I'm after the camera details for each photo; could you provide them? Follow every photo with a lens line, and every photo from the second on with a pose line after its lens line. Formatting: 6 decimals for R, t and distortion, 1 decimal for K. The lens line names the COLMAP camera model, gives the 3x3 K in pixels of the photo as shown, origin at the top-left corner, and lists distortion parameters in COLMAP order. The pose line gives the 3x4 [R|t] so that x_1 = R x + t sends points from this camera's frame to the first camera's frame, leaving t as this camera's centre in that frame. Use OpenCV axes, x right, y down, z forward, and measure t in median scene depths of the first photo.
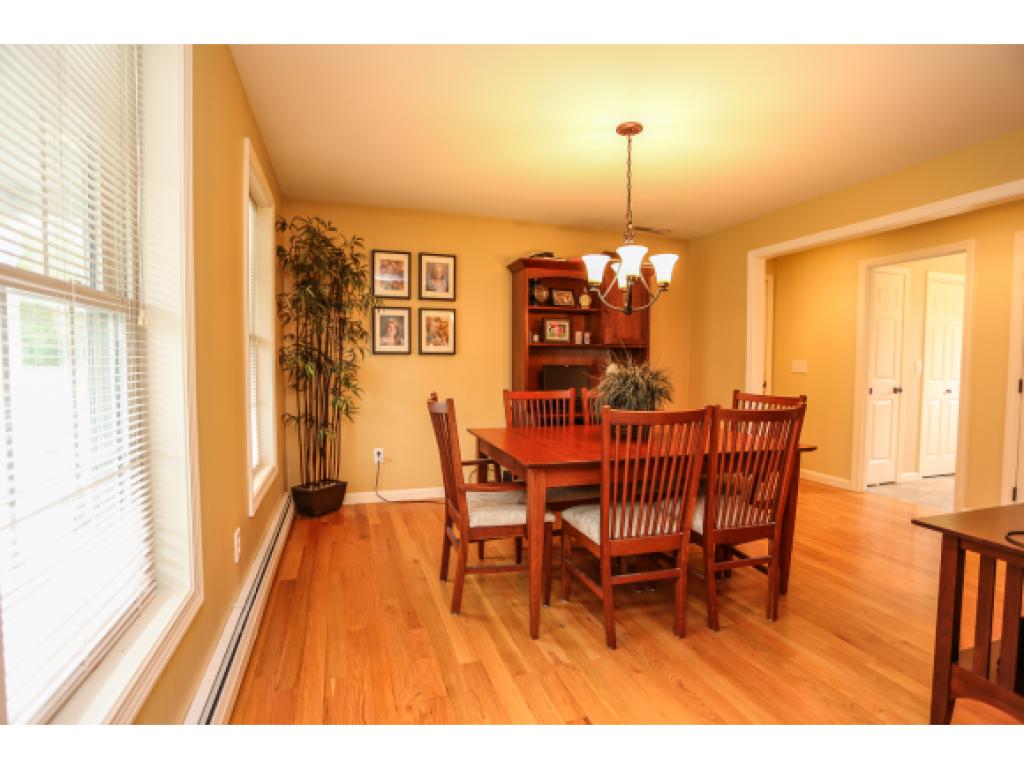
lens RADIAL K [[493.5, 0, 506.3], [0, 493.5, 385.9], [0, 0, 1]] dist [-0.061994, 0.027098]
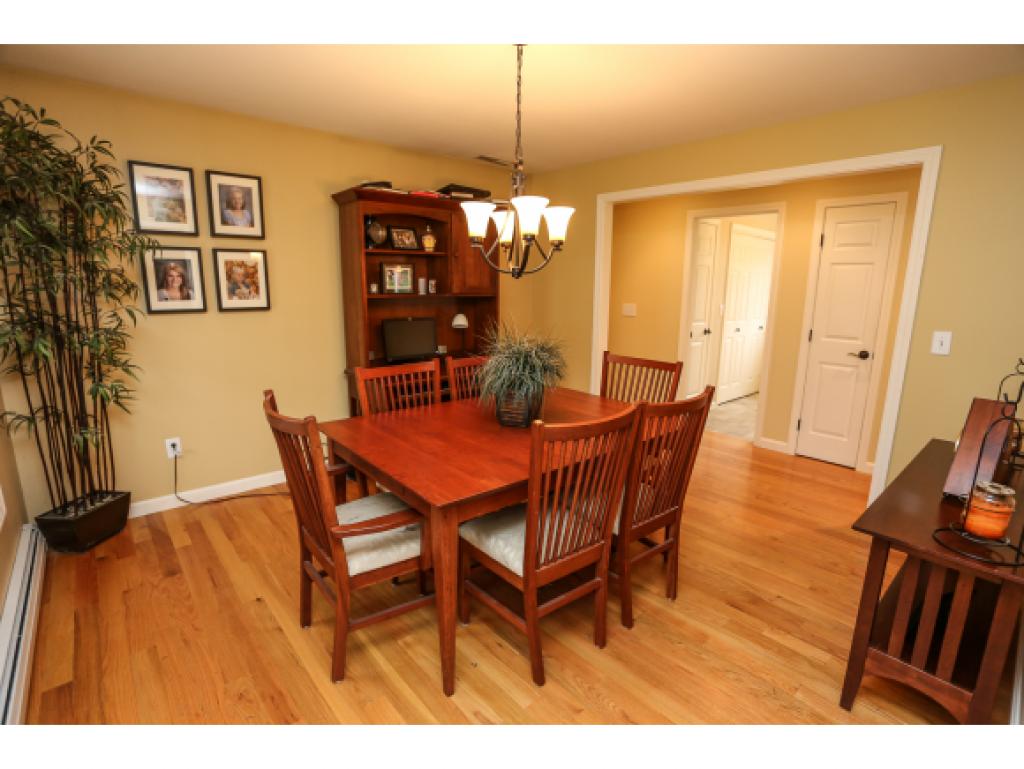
lens RADIAL K [[493.5, 0, 506.3], [0, 493.5, 385.9], [0, 0, 1]] dist [-0.061994, 0.027098]
pose [[0.923163, -0.076136, 0.376793, -0.066299], [0.017153, 0.987372, 0.157485, -0.068155], [-0.384025, -0.138922, 0.912812, 0.156435]]
